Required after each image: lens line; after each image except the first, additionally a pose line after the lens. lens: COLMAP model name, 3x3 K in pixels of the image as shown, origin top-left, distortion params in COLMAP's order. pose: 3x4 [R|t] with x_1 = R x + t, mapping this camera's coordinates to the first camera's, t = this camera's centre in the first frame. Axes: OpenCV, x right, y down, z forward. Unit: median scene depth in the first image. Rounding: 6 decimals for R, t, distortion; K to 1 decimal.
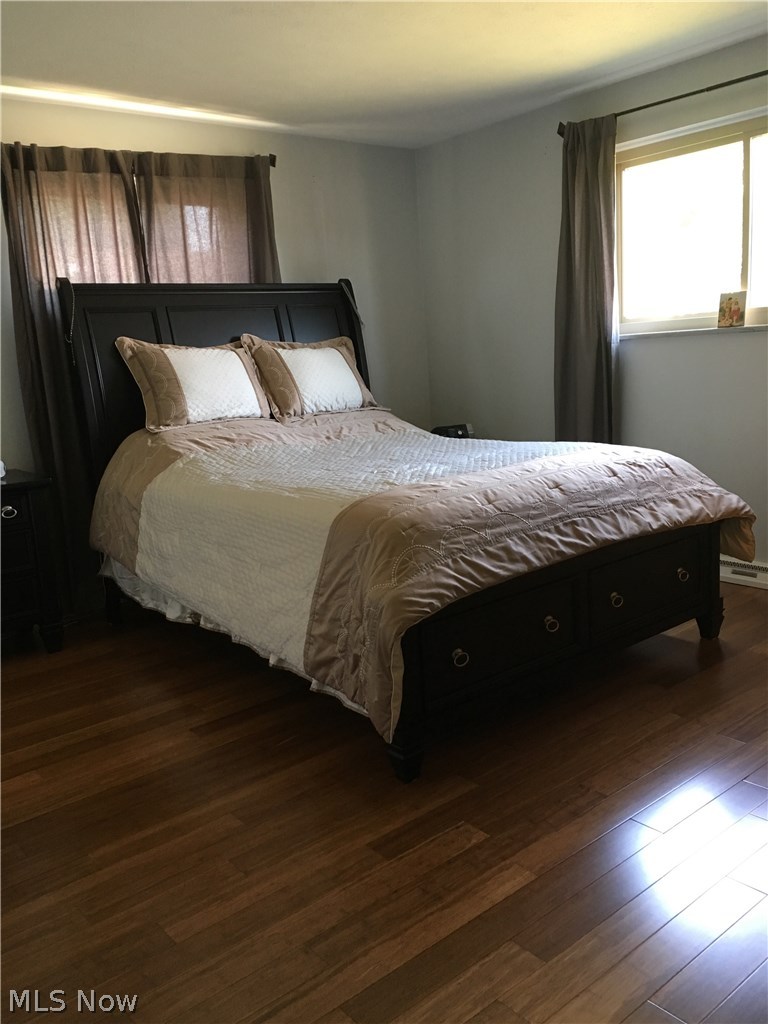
lens RADIAL K [[874.1, 0, 384.0], [0, 874.1, 512.0], [0, 0, 1]] dist [0.098230, -0.138735]
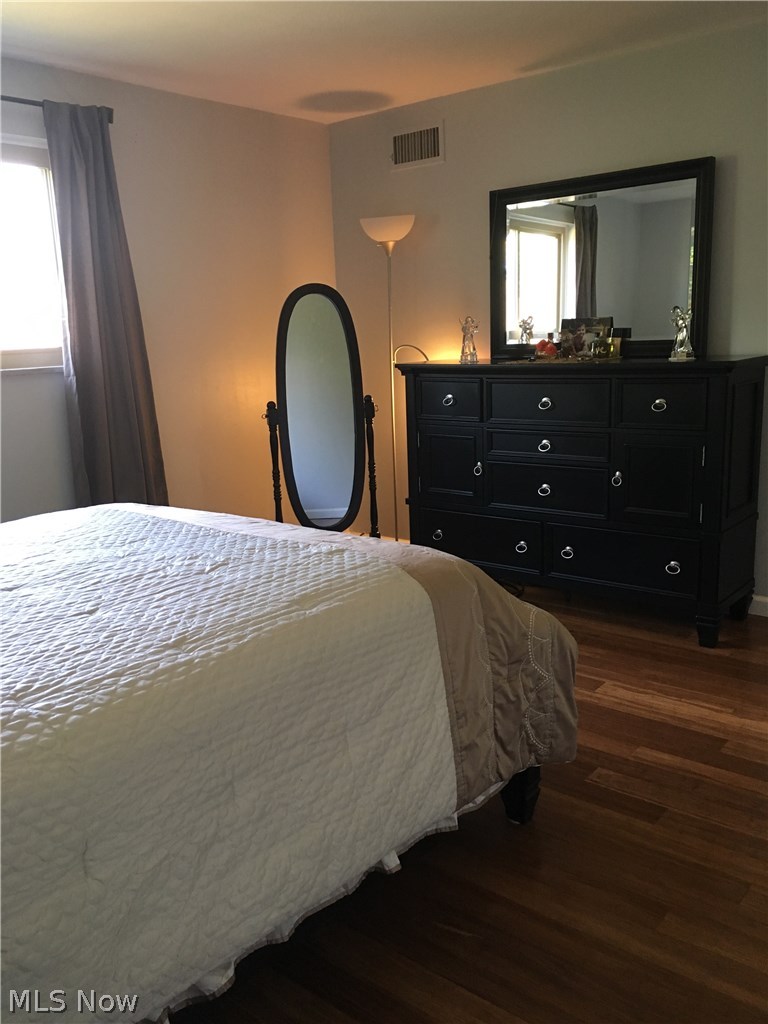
lens RADIAL K [[874.1, 0, 384.0], [0, 874.1, 512.0], [0, 0, 1]] dist [0.098230, -0.138735]
pose [[-0.195894, -0.133102, 0.971550, -0.932439], [0.232273, 0.956254, 0.177840, -0.237967], [-0.952720, 0.260503, -0.156408, 1.377302]]
